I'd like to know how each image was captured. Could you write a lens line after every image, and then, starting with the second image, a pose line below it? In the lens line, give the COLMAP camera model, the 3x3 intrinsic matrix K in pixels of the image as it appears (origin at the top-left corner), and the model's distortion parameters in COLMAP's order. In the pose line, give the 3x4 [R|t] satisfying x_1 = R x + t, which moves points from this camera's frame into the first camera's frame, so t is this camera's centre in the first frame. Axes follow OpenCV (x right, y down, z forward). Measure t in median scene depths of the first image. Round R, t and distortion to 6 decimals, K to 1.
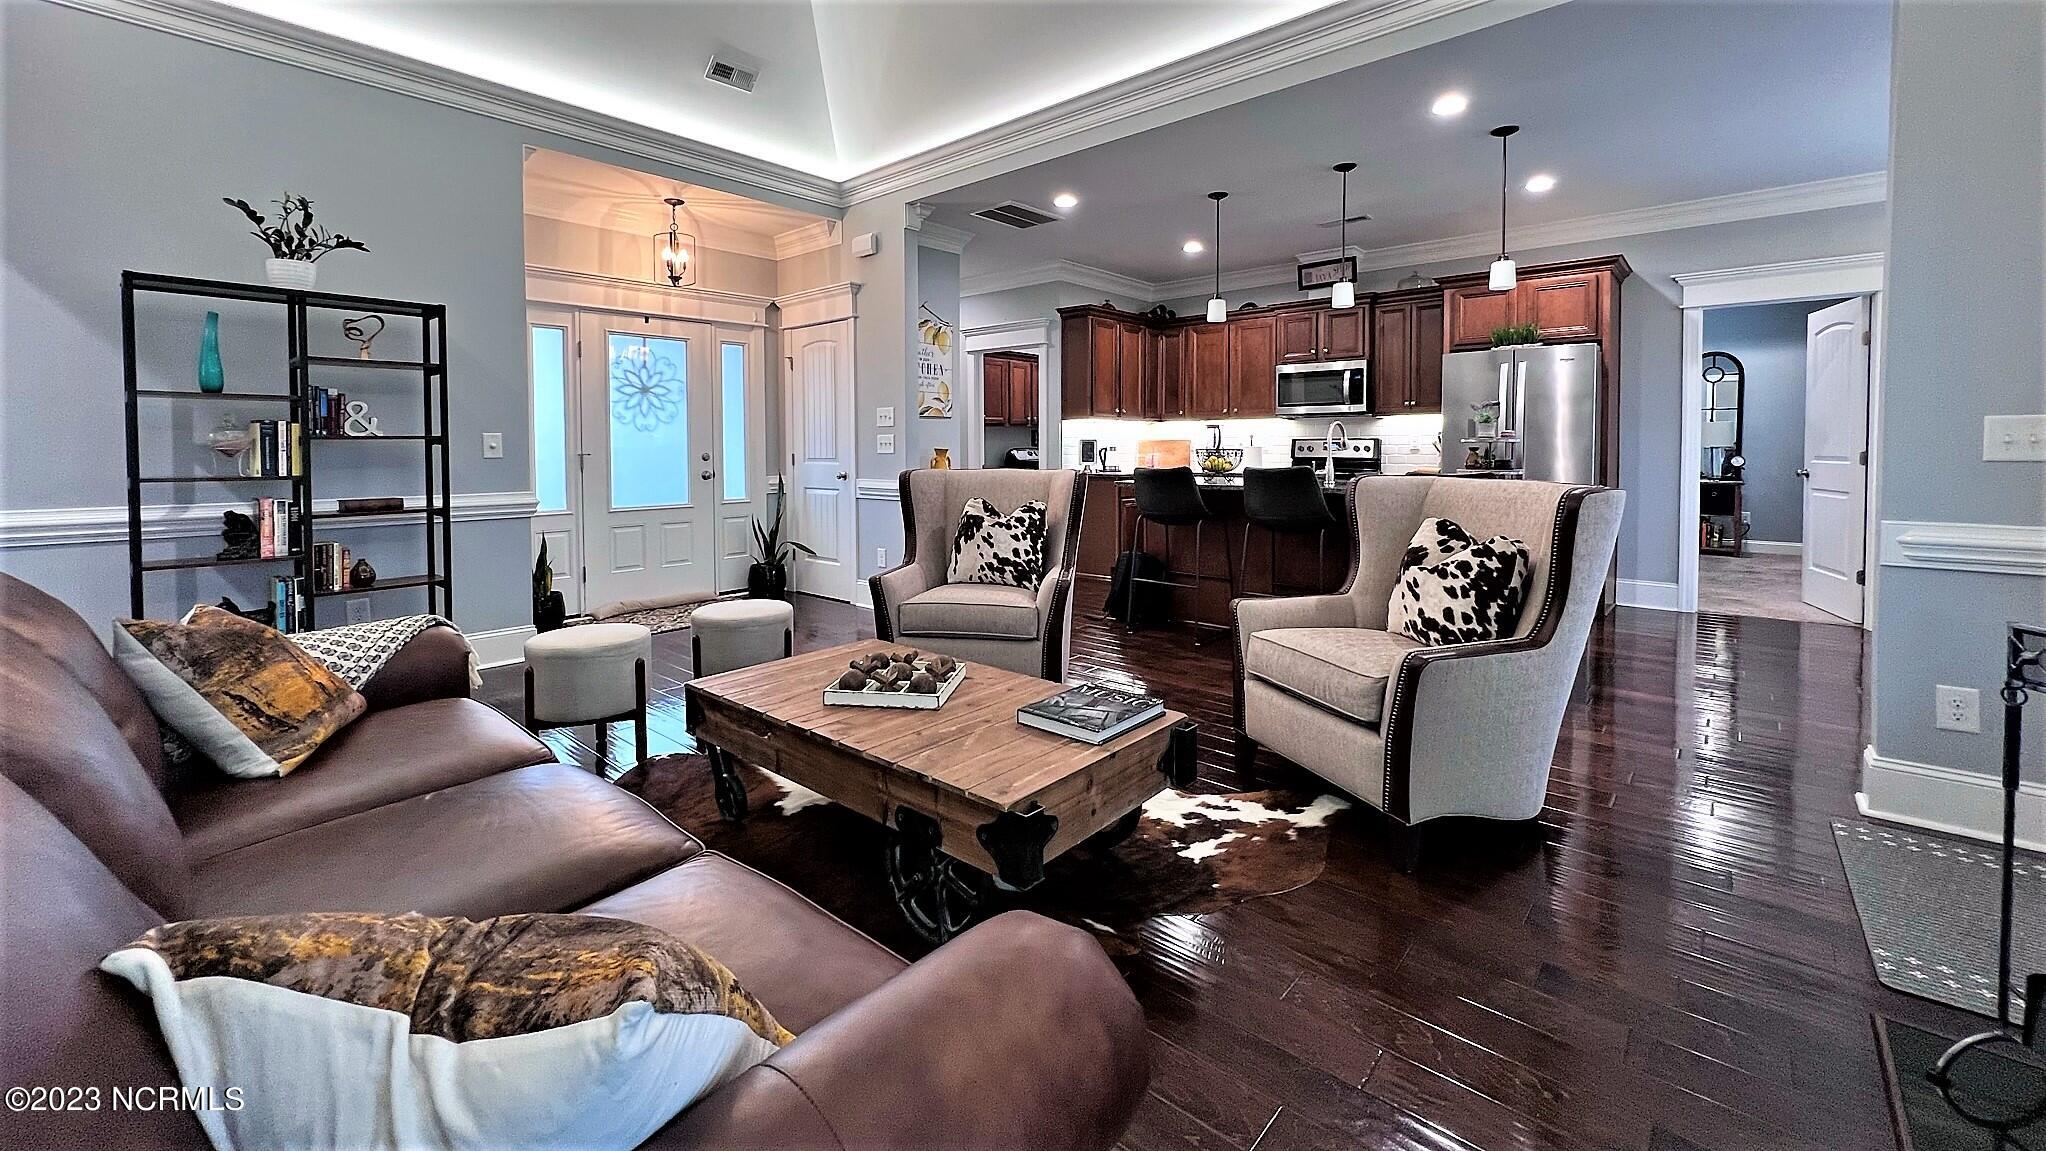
lens RADIAL K [[813.0, 0, 1019.5], [0, 813.0, 540.7], [0, 0, 1]] dist [-0.003446, -0.000607]
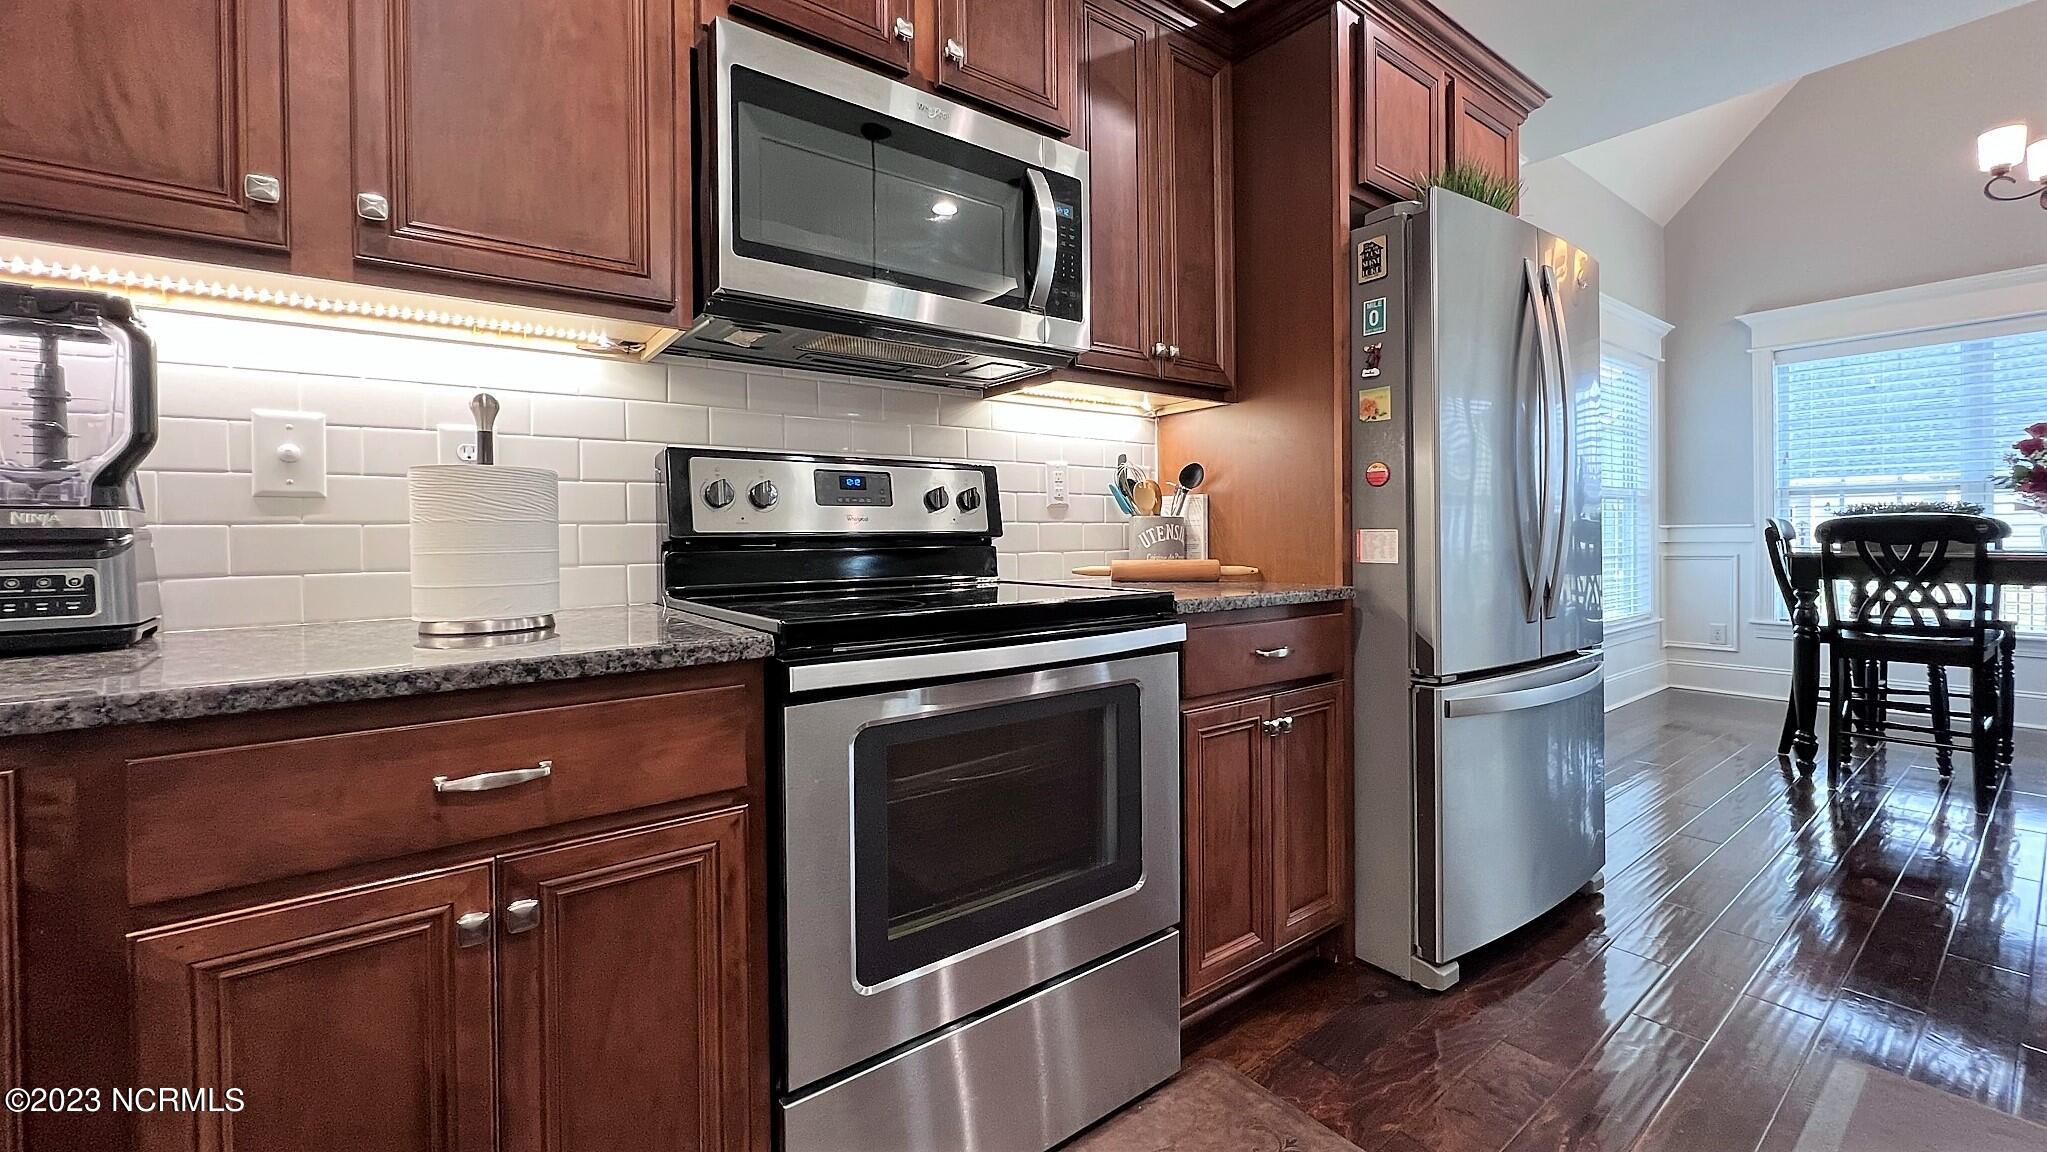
lens RADIAL K [[813.4, 0, 1020.0], [0, 813.4, 541.2], [0, 0, 1]] dist [-0.003446, -0.000607]
pose [[0.194244, -0.004664, 0.980942, 0.162140], [0.130482, 0.991226, -0.021125, -0.092123], [-0.972236, 0.132099, 0.193149, 0.939201]]
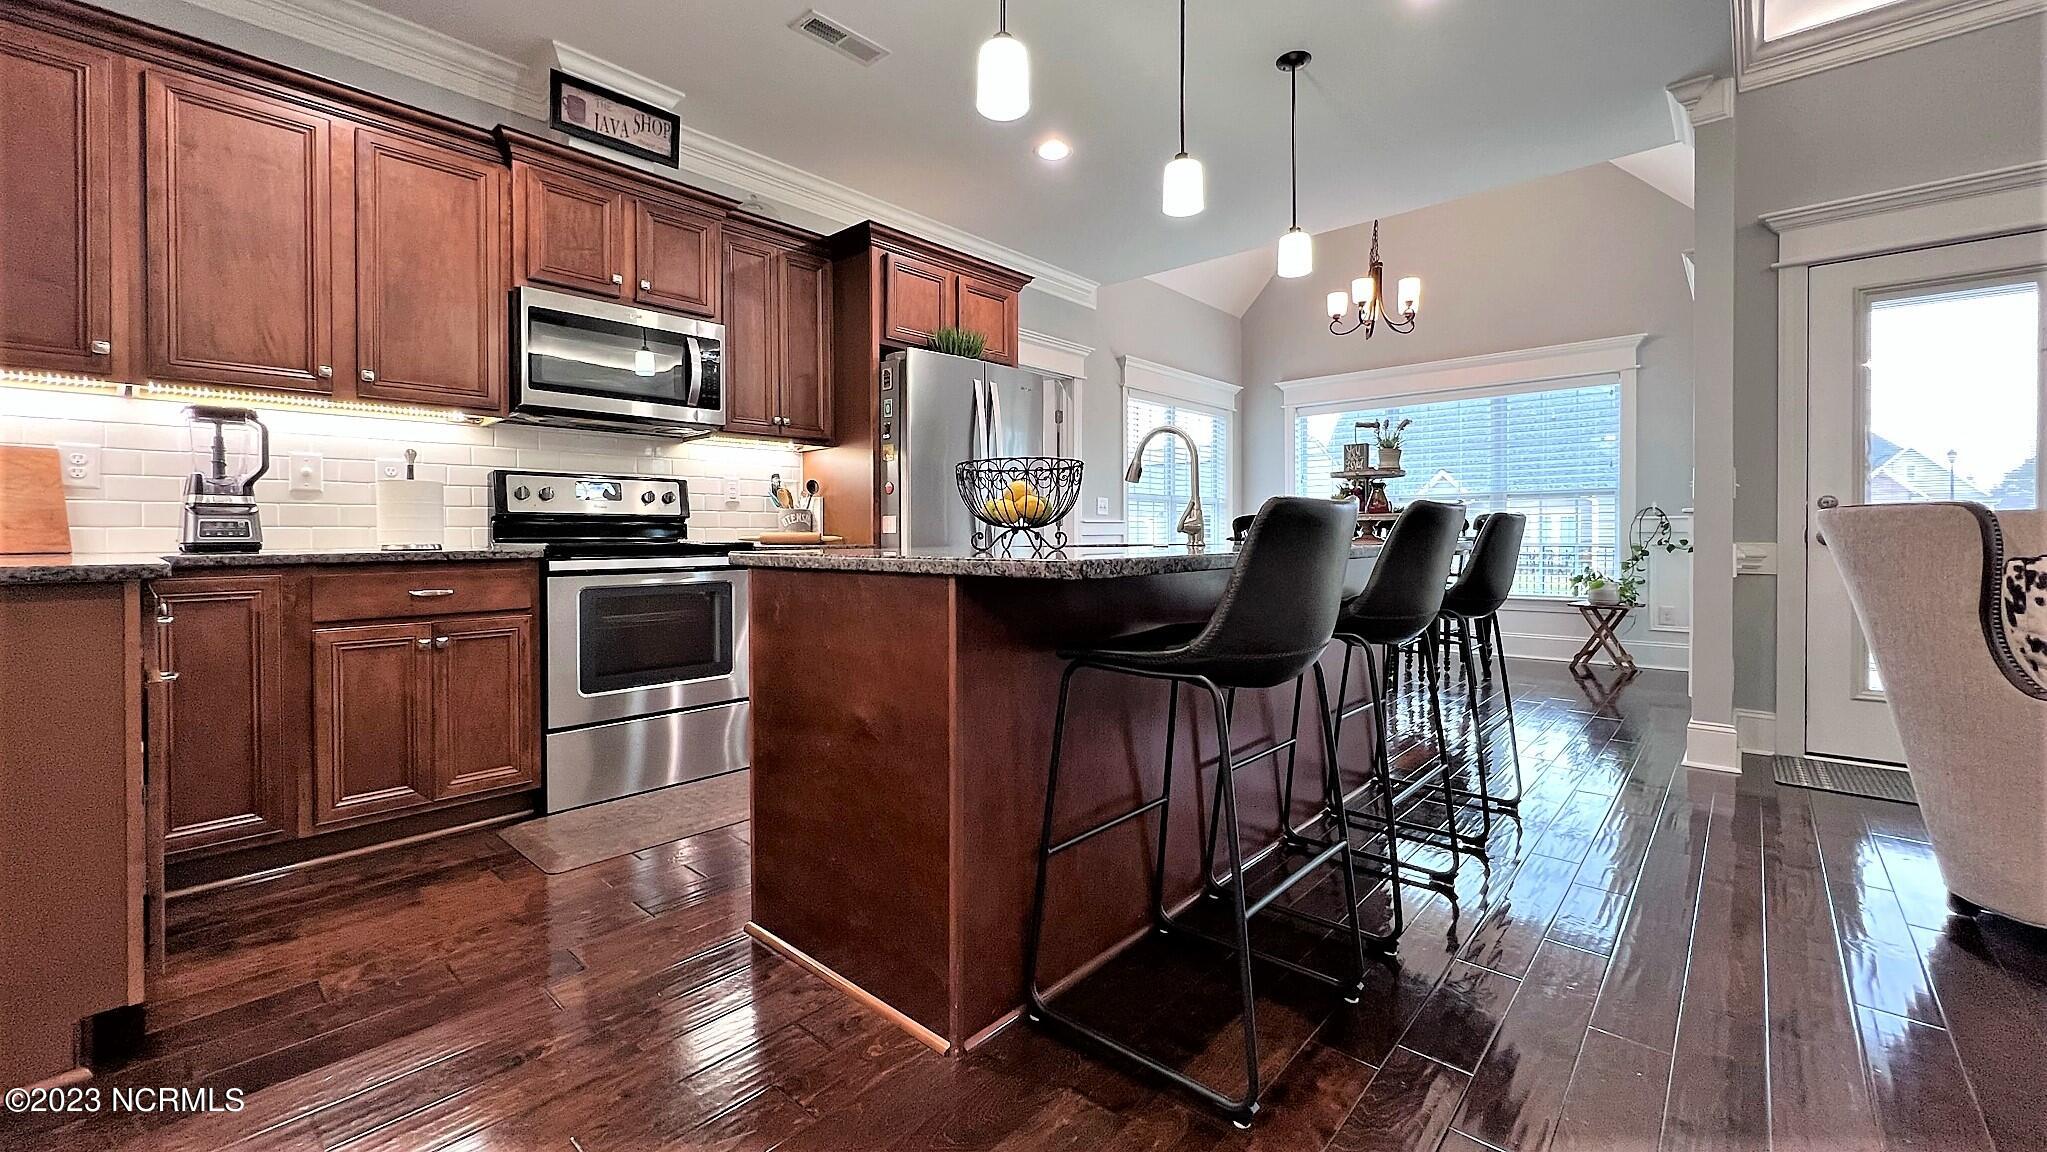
lens RADIAL K [[813.4, 0, 1020.0], [0, 813.4, 541.2], [0, 0, 1]] dist [-0.003446, -0.000607]
pose [[0.010227, -0.001380, 0.999947, -0.087851], [0.128242, 0.991743, 0.000058, -0.057826], [-0.991690, 0.128234, 0.010319, 0.782548]]
